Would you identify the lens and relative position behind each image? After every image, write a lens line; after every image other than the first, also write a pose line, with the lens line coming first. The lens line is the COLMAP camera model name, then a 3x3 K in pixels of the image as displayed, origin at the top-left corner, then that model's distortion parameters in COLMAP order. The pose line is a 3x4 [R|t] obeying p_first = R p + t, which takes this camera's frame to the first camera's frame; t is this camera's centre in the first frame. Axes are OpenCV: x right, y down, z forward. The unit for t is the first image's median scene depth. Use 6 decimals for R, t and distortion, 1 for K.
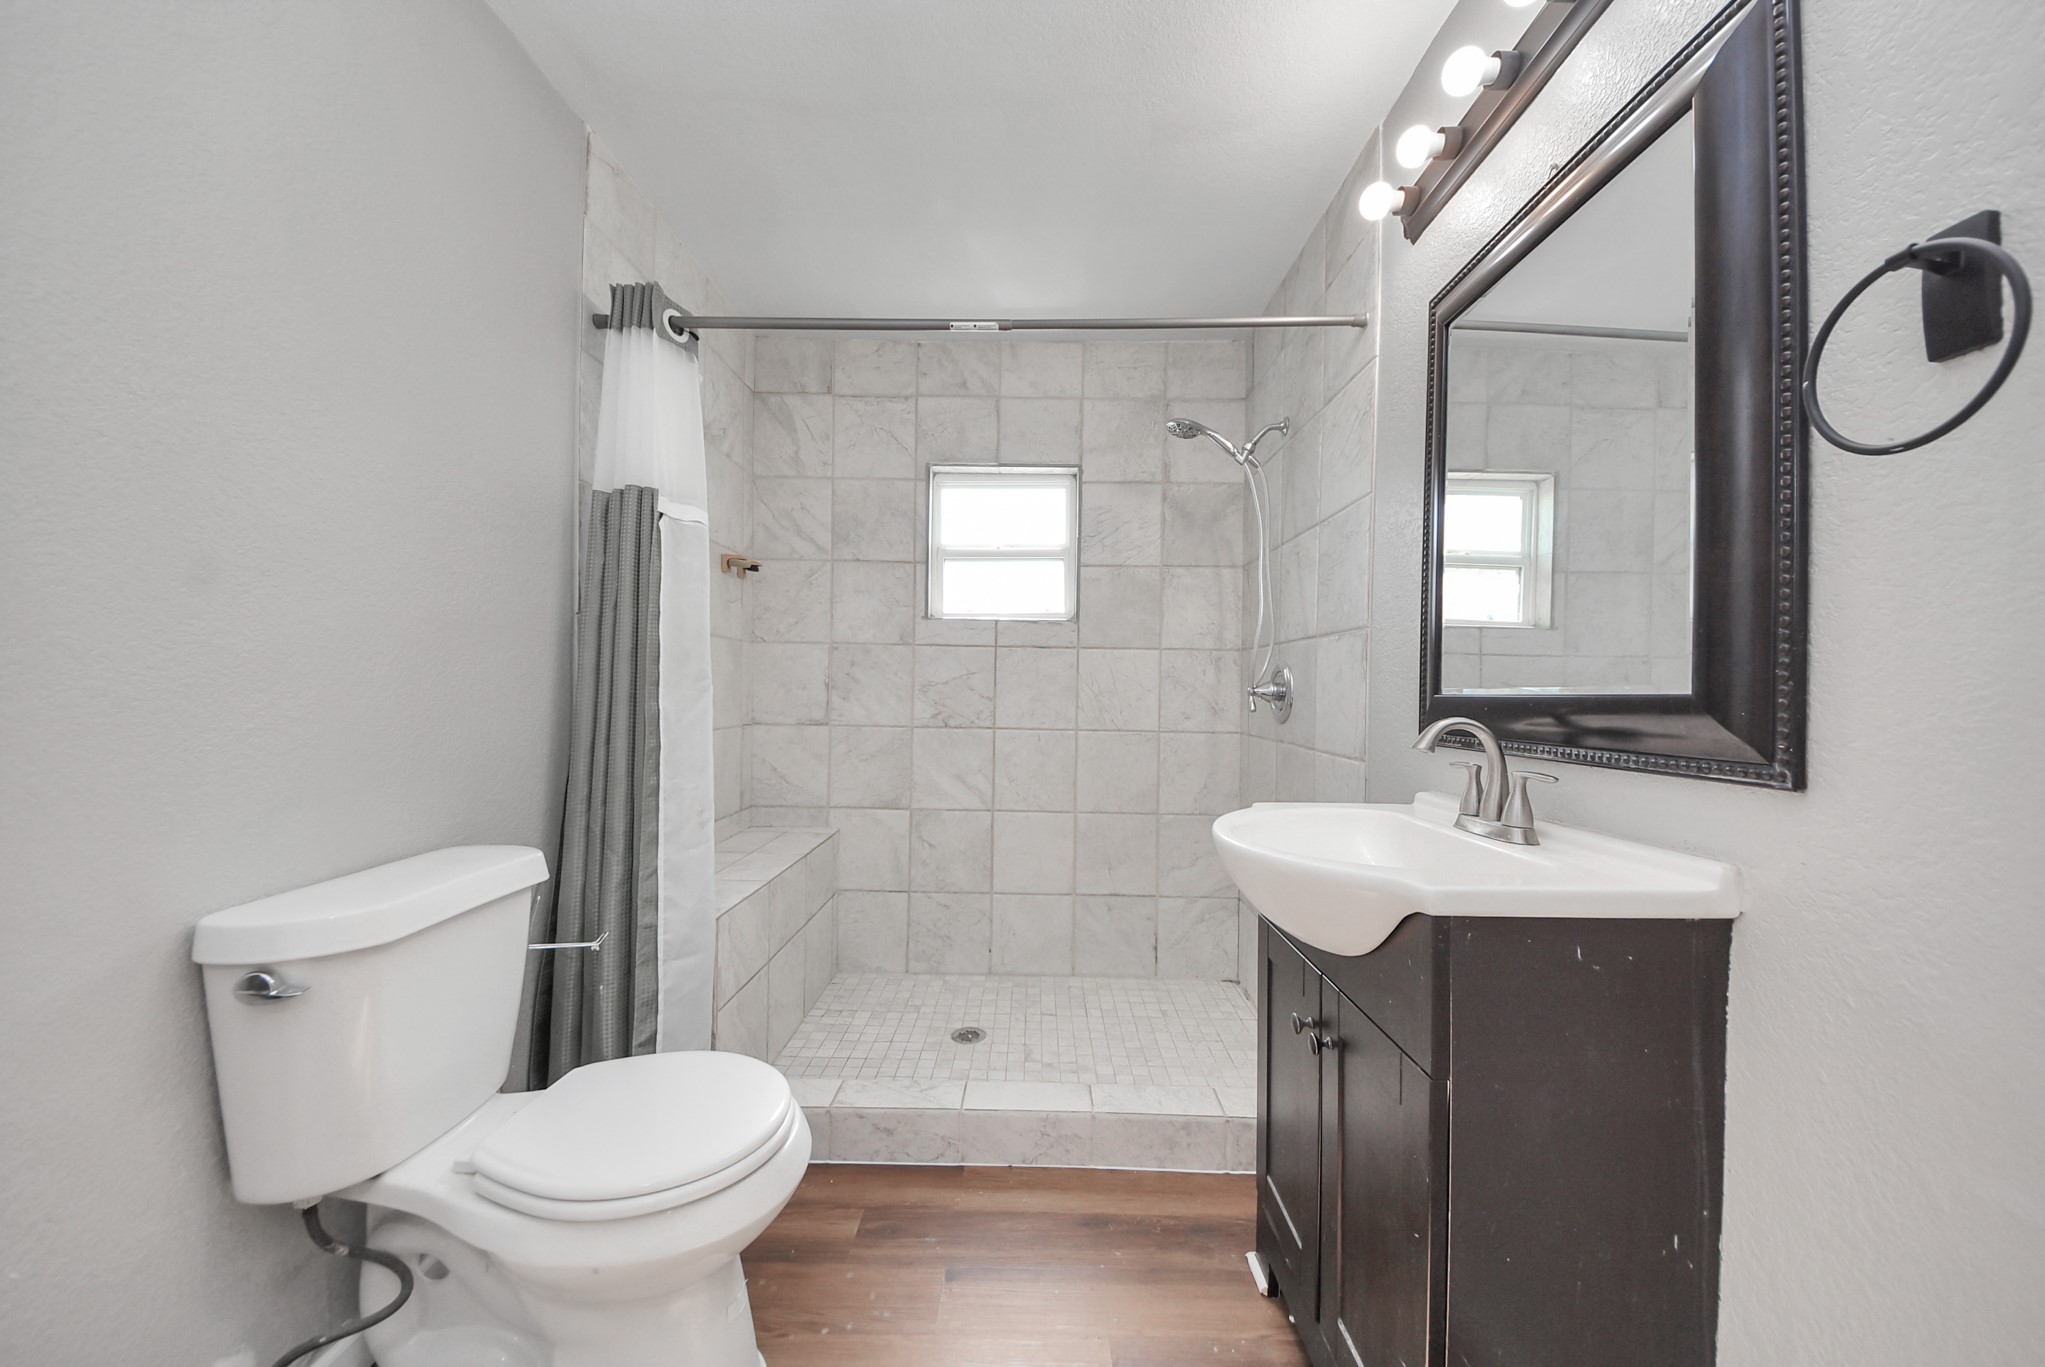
lens RADIAL K [[721.7, 0, 1028.9], [0, 721.7, 691.4], [0, 0, 1]] dist [-0.000688, -0.006377]
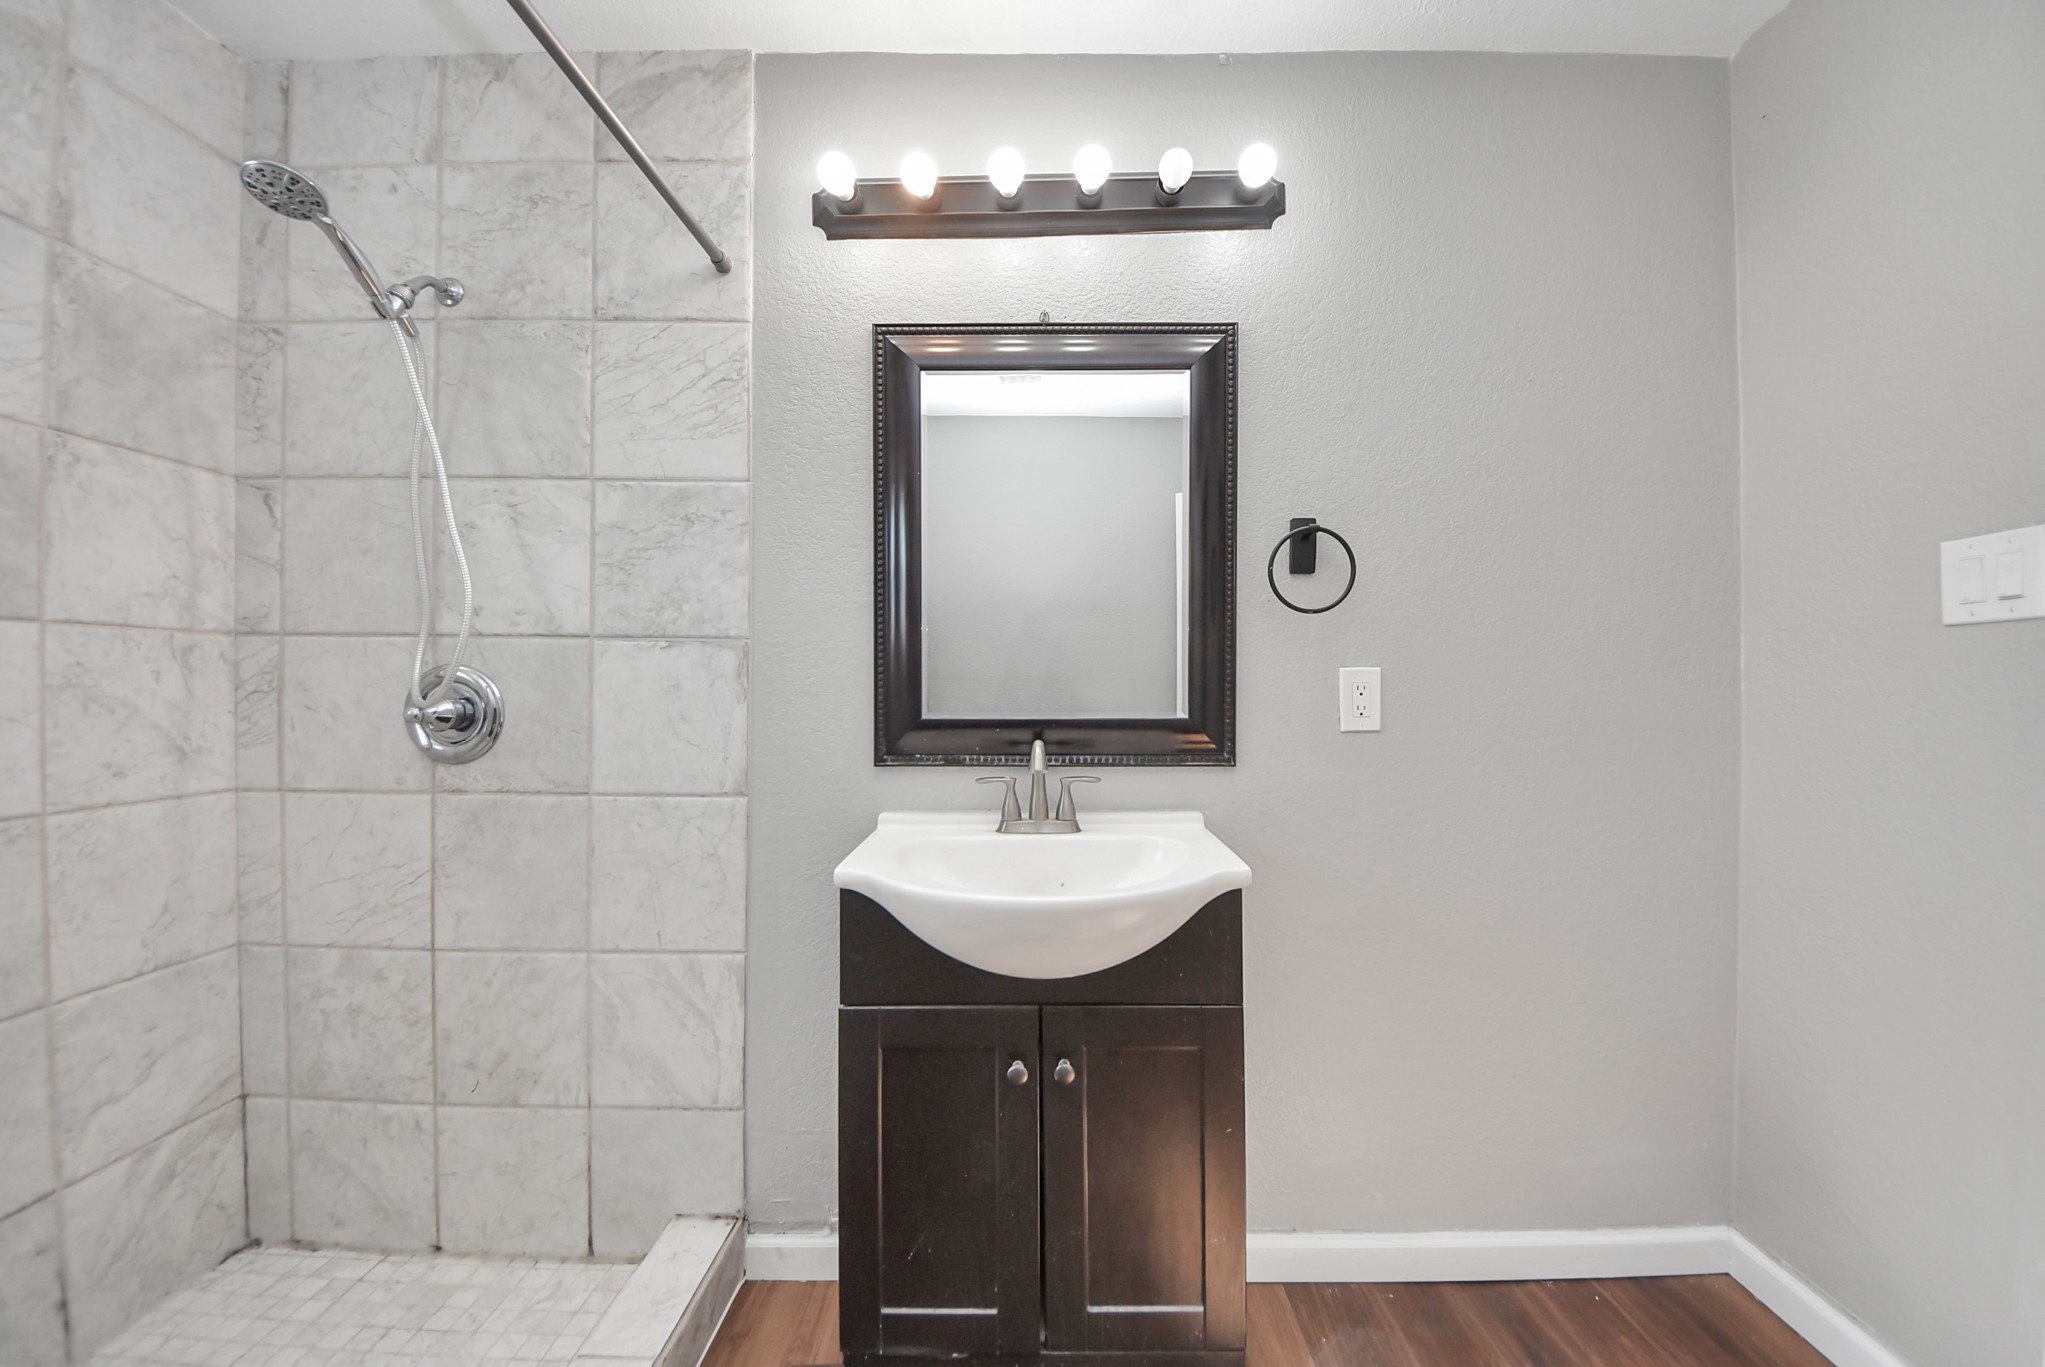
lens RADIAL K [[721.7, 0, 1028.9], [0, 721.7, 691.4], [0, 0, 1]] dist [-0.000688, -0.006377]
pose [[-0.007822, -0.019782, 0.999774, -0.238303], [-0.003871, 0.999797, 0.019753, -0.027347], [-0.999962, -0.003716, -0.007897, 0.419441]]
